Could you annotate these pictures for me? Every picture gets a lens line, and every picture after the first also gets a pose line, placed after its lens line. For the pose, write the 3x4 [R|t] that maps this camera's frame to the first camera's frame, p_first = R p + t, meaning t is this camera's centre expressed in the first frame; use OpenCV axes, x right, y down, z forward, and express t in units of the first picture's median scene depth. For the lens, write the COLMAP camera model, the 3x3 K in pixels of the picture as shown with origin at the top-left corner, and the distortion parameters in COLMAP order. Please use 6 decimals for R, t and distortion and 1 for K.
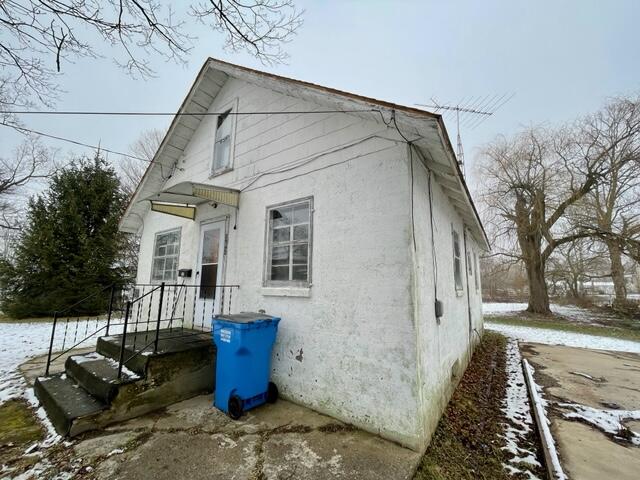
lens RADIAL K [[256.5, 0, 321.5], [0, 256.5, 243.8], [0, 0, 1]] dist [-0.001139, -0.000650]
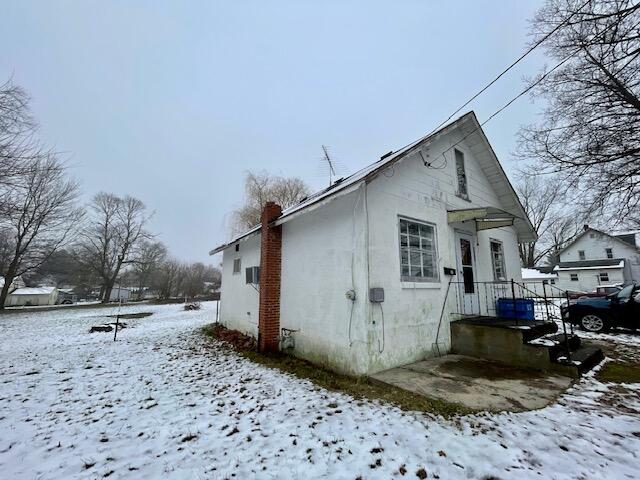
lens RADIAL K [[256.5, 0, 320.4], [0, 256.5, 240.8], [0, 0, 1]] dist [-0.001139, -0.000650]
pose [[0.330080, 0.140736, 0.933403, -2.481150], [-0.158008, 0.983109, -0.092354, 0.245386], [-0.930634, -0.117001, 0.346742, 1.622384]]
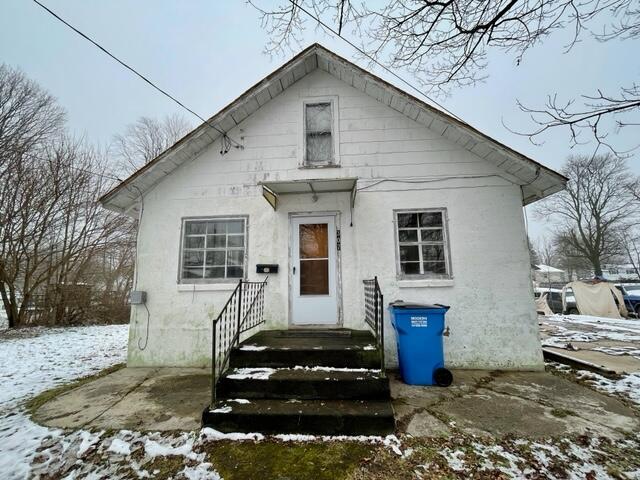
lens RADIAL K [[256.5, 0, 325.7], [0, 256.5, 240.7], [0, 0, 1]] dist [-0.001139, -0.000650]
pose [[0.858075, 0.047463, 0.511326, -1.159768], [-0.051168, 0.998667, -0.006833, 0.017211], [-0.510968, -0.020300, 0.859360, 0.193341]]
